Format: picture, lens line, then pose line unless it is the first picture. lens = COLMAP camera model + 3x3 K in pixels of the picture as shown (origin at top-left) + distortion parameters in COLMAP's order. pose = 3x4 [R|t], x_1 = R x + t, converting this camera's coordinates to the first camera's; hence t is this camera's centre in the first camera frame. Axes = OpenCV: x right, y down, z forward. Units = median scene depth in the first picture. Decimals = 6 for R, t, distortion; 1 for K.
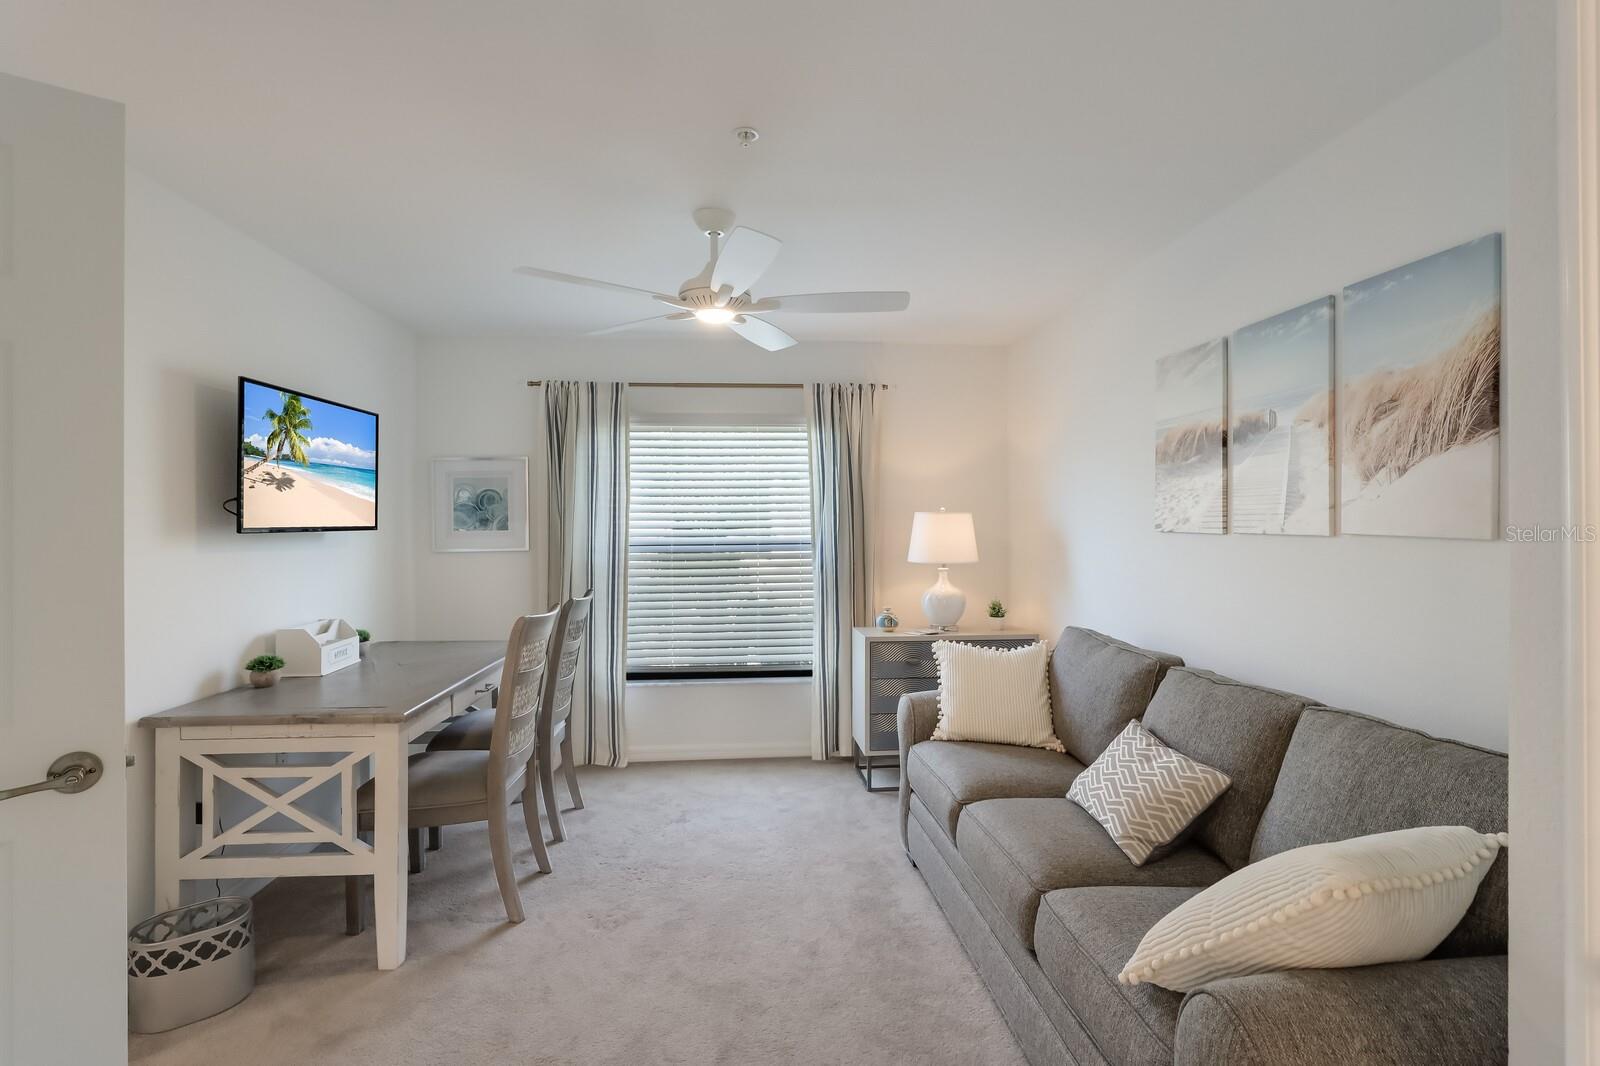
lens RADIAL K [[752.4, 0, 800.0], [0, 752.4, 533.0], [0, 0, 1]] dist [-0.010743, 0.000593]
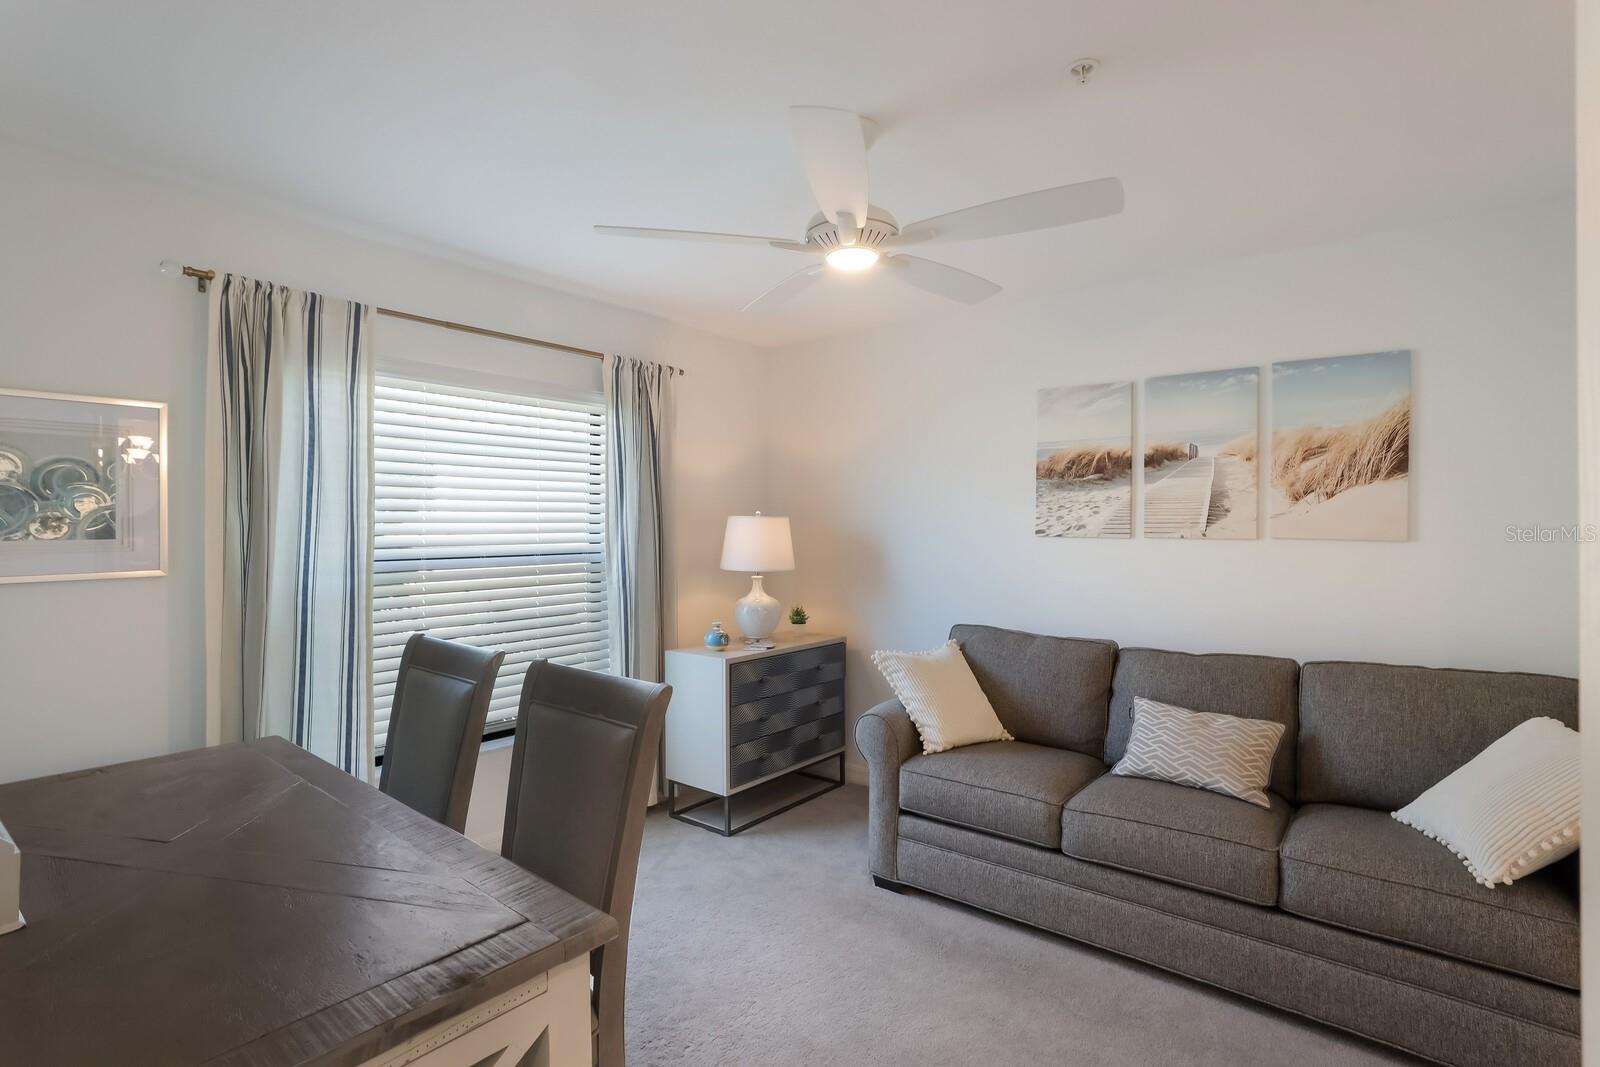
lens RADIAL K [[752.0, 0, 812.1], [0, 752.0, 526.6], [0, 0, 1]] dist [-0.004970, -0.000313]
pose [[0.708447, 0.004242, 0.705751, -0.689852], [0.004919, 0.999928, -0.010948, -0.006768], [-0.705747, 0.011228, 0.708375, 0.476286]]
